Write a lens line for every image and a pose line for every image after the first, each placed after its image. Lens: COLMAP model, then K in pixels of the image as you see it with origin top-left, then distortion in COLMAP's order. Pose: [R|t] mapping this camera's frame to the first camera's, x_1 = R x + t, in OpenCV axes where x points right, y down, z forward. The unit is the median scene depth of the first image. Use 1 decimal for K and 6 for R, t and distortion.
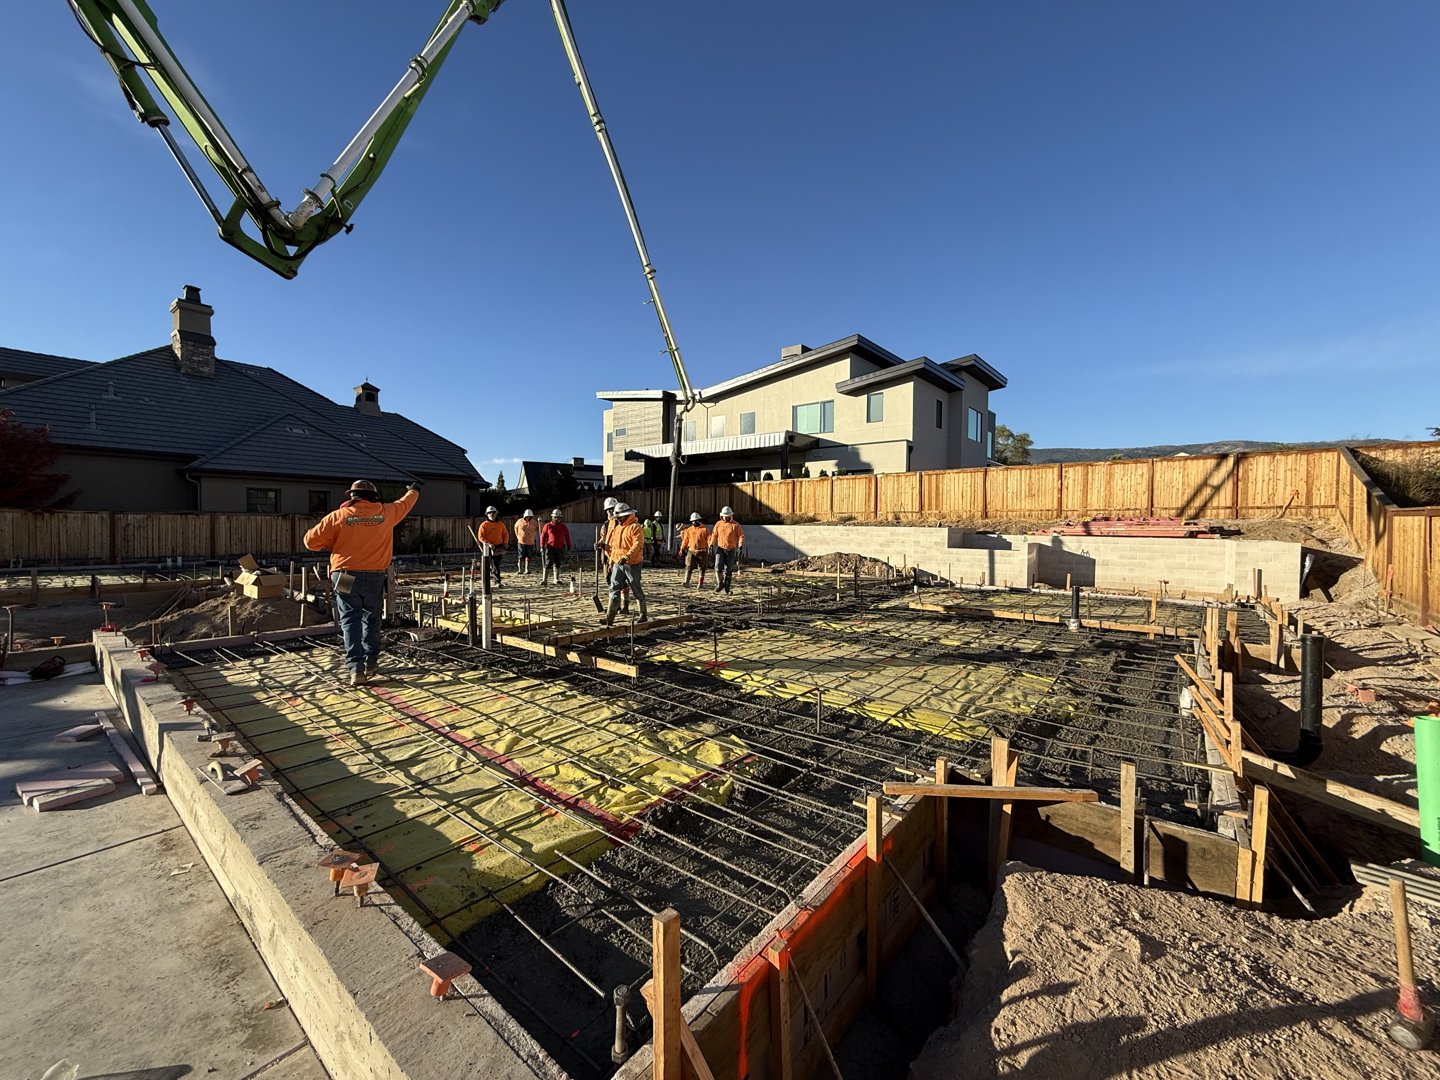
lens RADIAL K [[572.5, 0, 724.8], [0, 572.5, 538.6], [0, 0, 1]] dist [-0.000719, -0.000002]
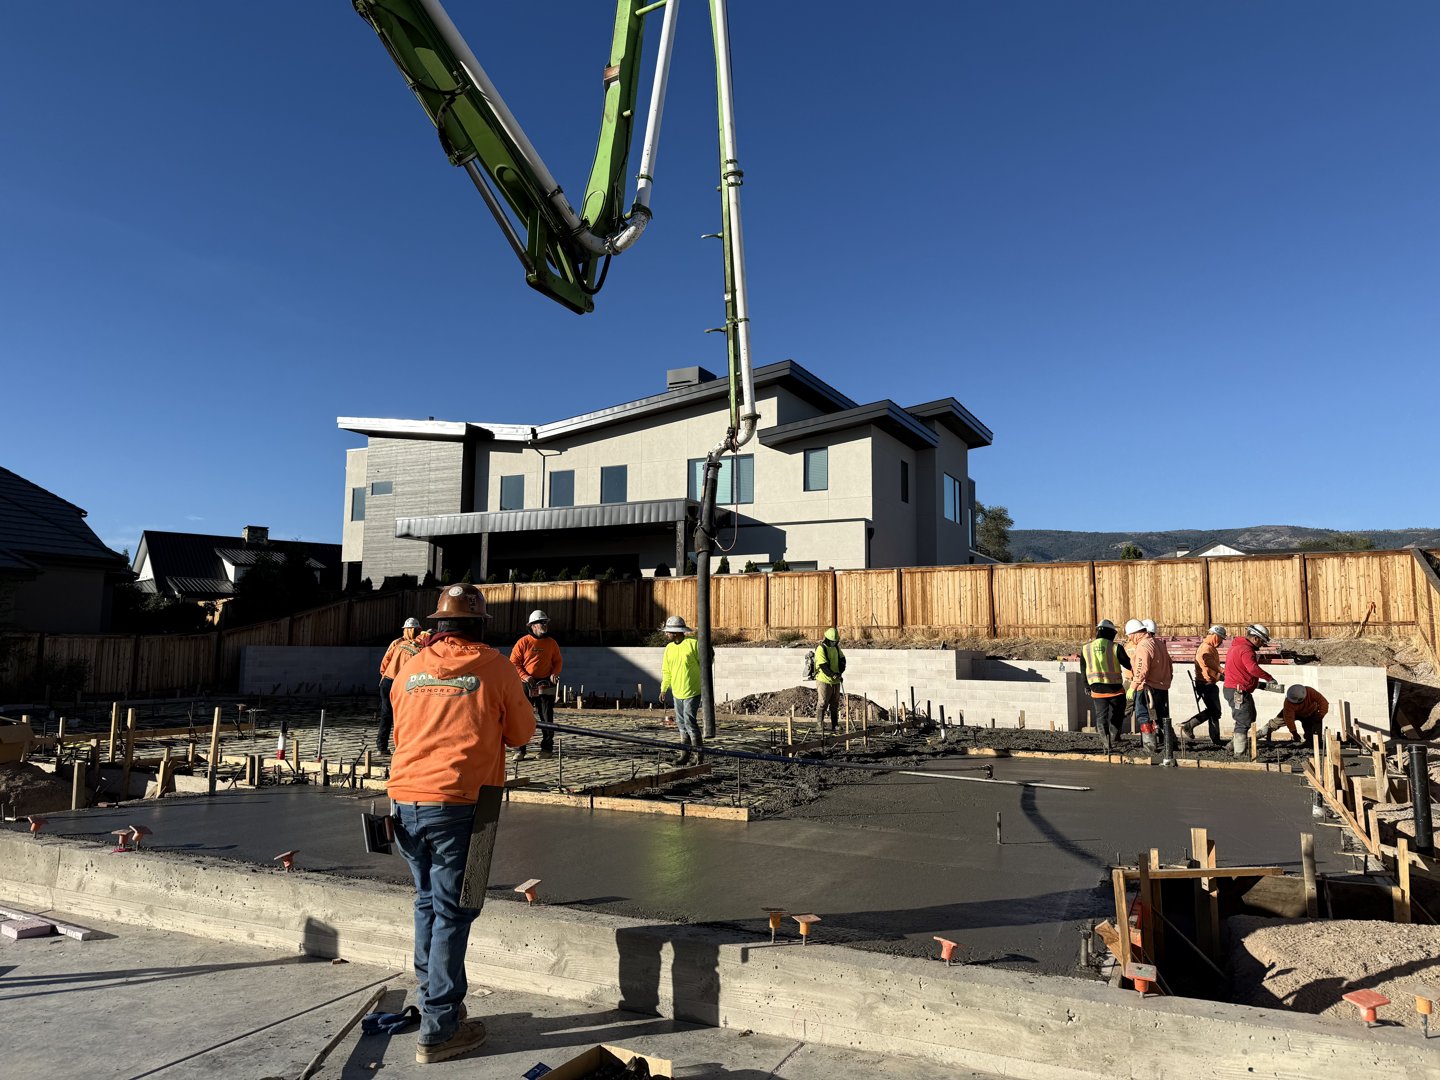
lens RADIAL K [[994.8, 0, 730.4], [0, 994.8, 531.2], [0, 0, 1]] dist [0.057110, -0.063684]
pose [[0.974423, 0.025660, 0.223251, -0.105191], [0.006447, 0.989858, -0.141910, 0.006076], [-0.224628, 0.139720, 0.964376, -0.092560]]
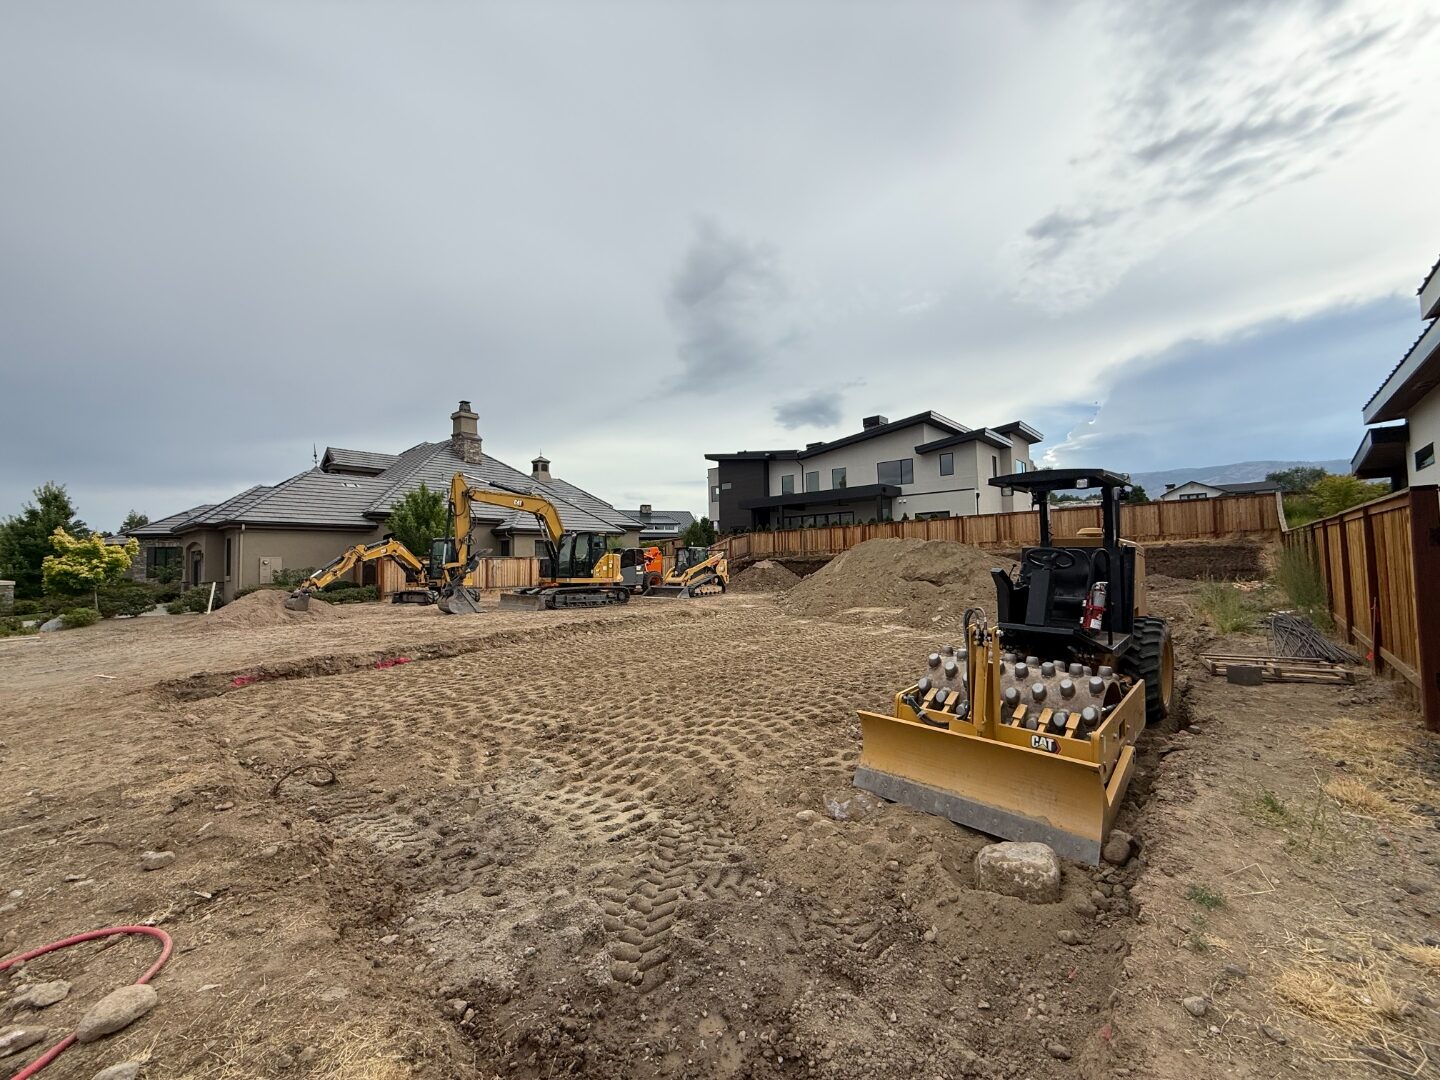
lens RADIAL K [[572.5, 0, 716.7], [0, 572.5, 545.2], [0, 0, 1]] dist [-0.000719, -0.000002]
pose [[0.998985, -0.031876, -0.031818, -0.272653], [0.030068, 0.997991, -0.055769, 0.017142], [0.033532, 0.054756, 0.997937, -0.387832]]
